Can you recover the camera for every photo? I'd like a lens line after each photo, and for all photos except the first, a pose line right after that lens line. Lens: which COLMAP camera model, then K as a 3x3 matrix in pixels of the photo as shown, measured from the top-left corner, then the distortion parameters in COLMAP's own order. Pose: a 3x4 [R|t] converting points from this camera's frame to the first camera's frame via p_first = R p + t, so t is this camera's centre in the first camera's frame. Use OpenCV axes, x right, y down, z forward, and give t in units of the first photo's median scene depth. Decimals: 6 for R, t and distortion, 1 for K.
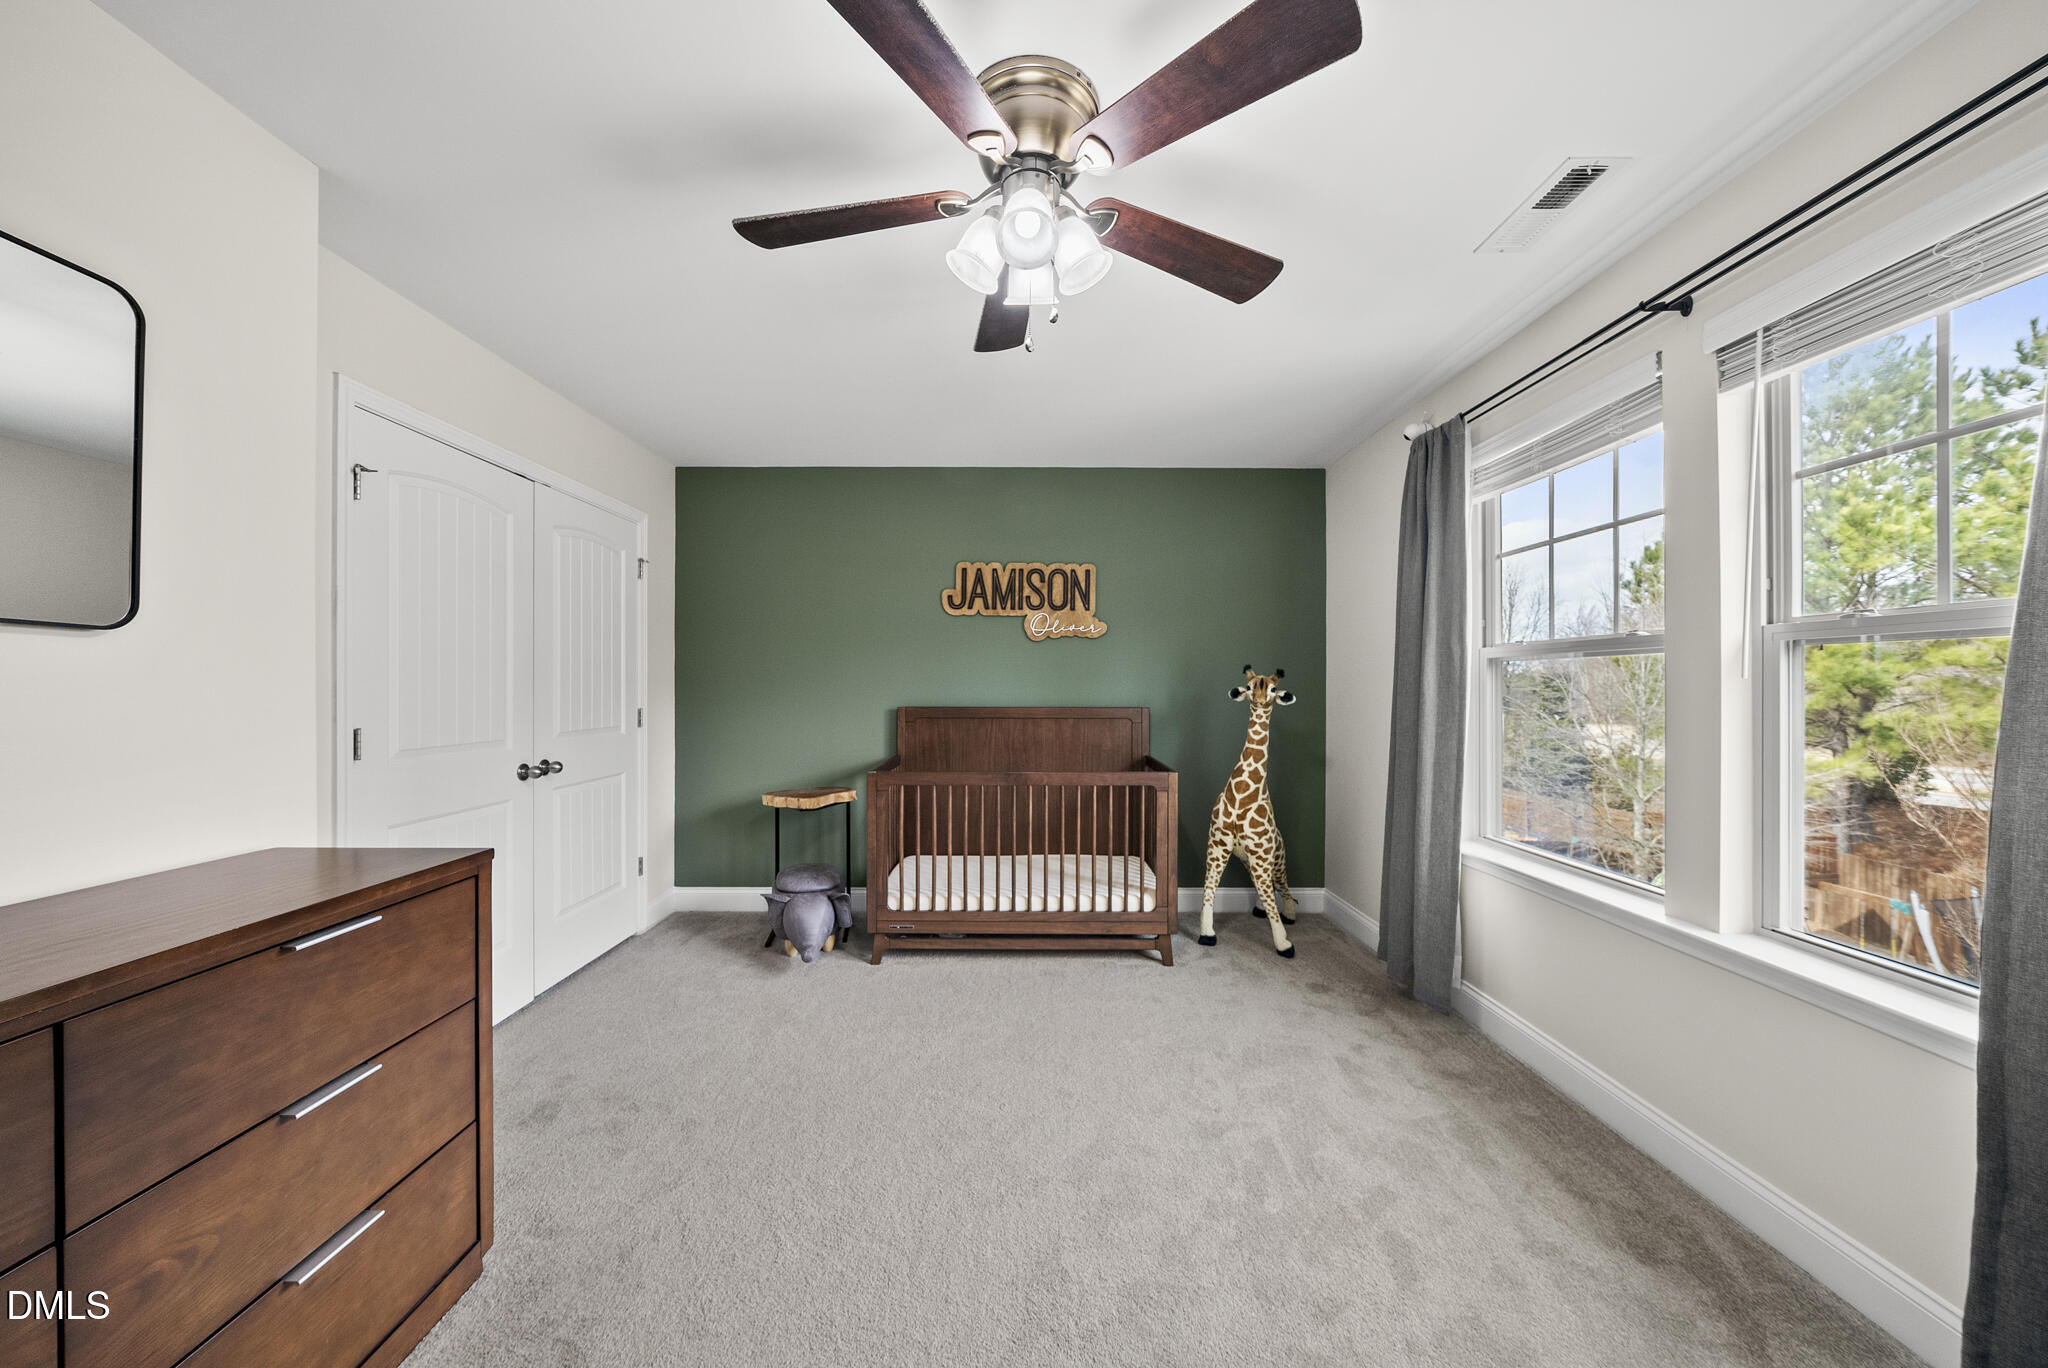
lens RADIAL K [[707.6, 0, 1017.7], [0, 707.6, 696.5], [0, 0, 1]] dist [-0.008440, -0.000155]
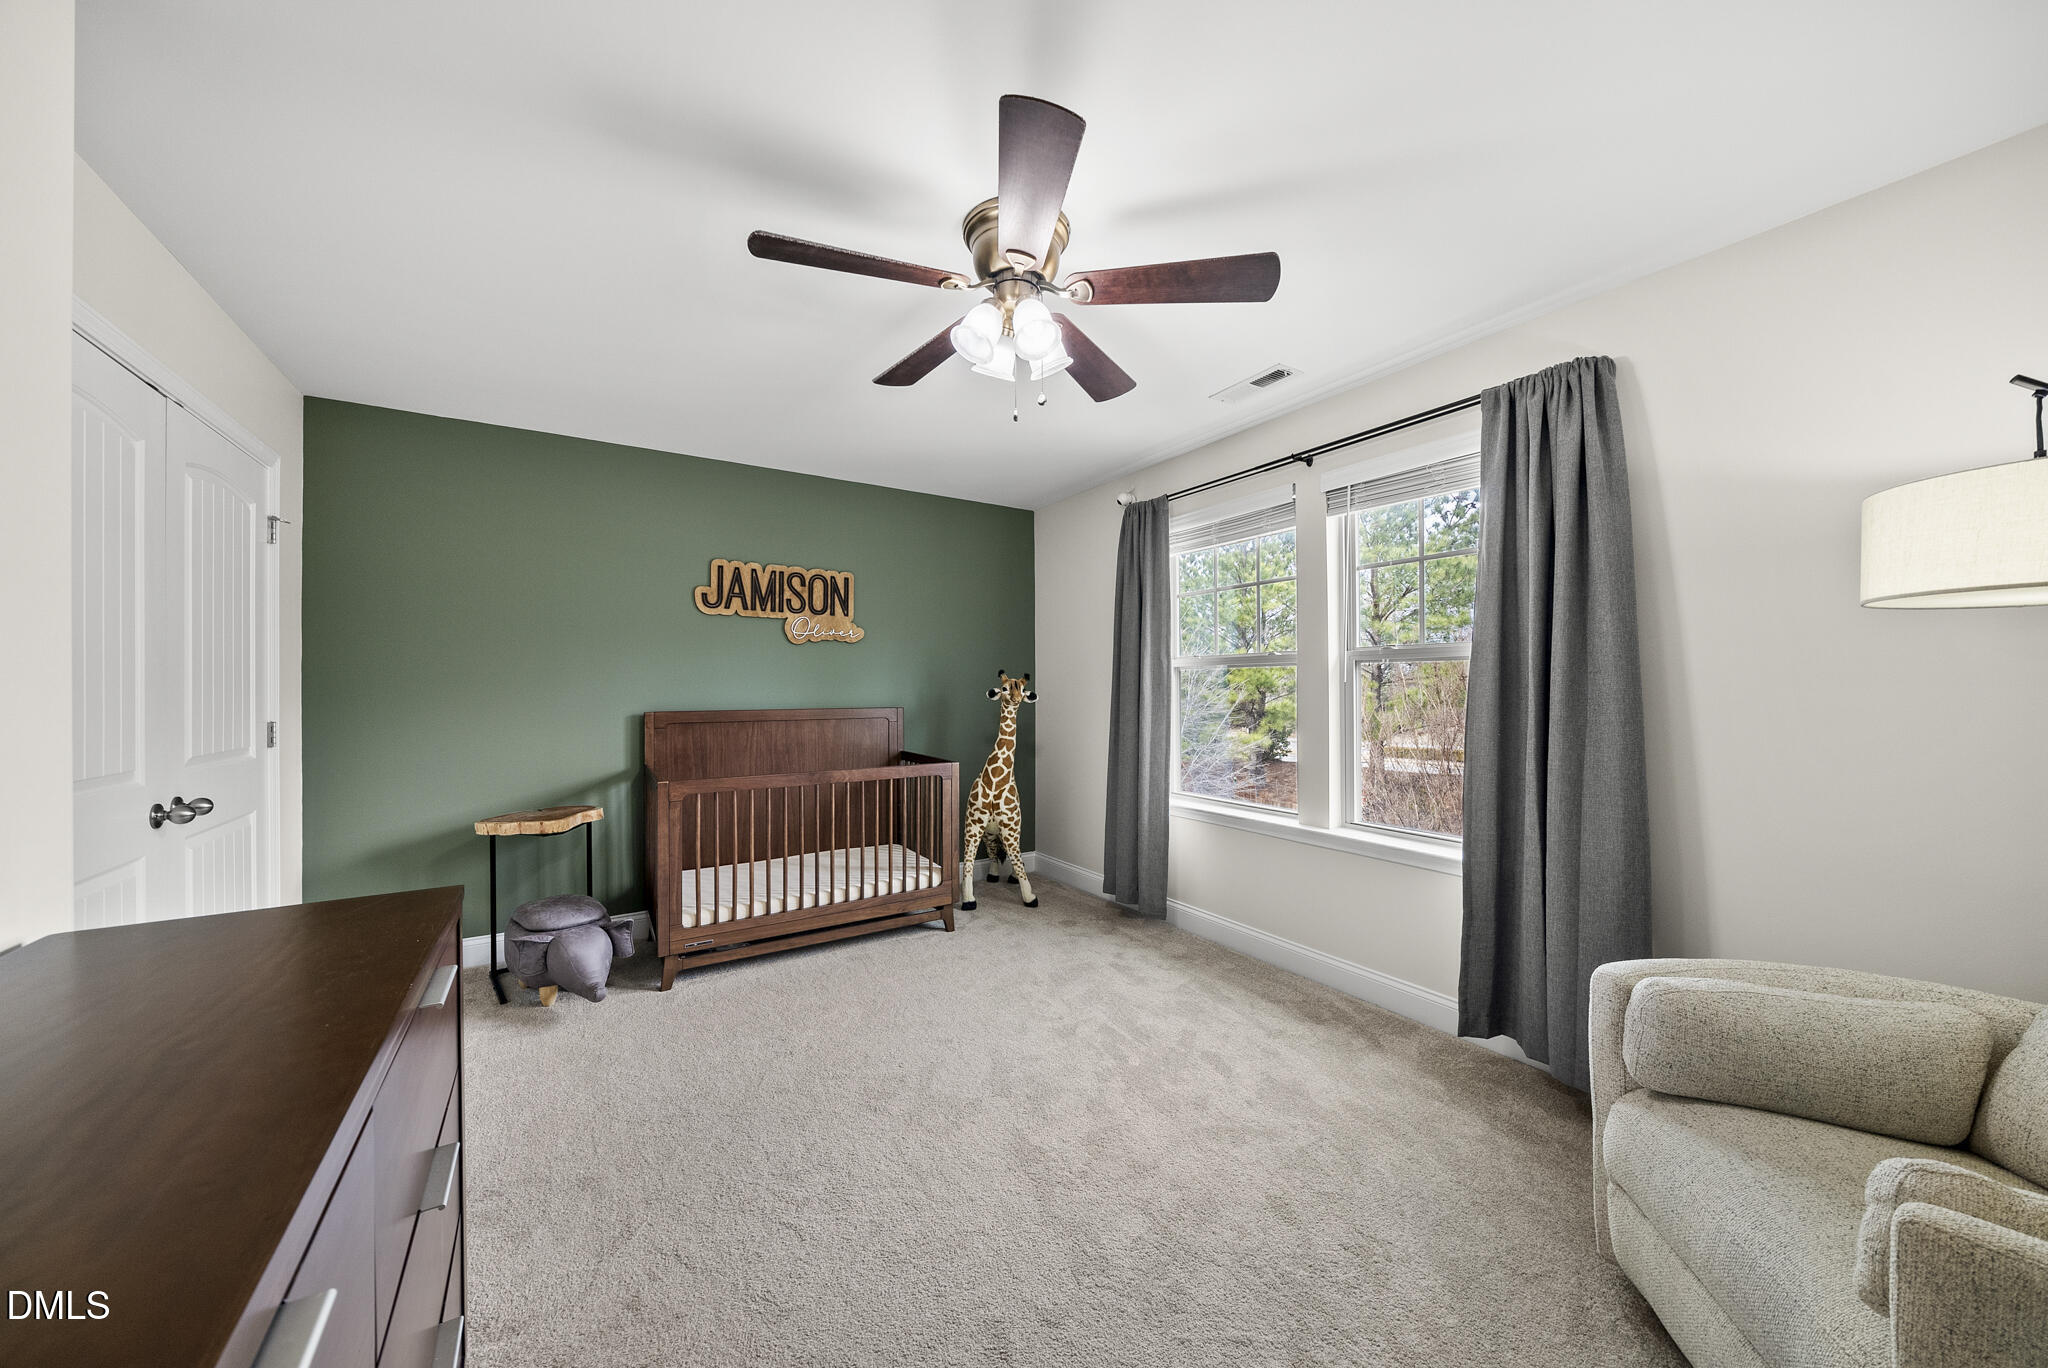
lens RADIAL K [[707.6, 0, 1017.7], [0, 707.6, 696.5], [0, 0, 1]] dist [-0.008440, -0.000155]
pose [[0.841136, -0.011001, 0.540711, -0.301321], [0.012778, 0.999918, 0.000466, 0.000670], [-0.540672, 0.006517, 0.841208, -0.026316]]
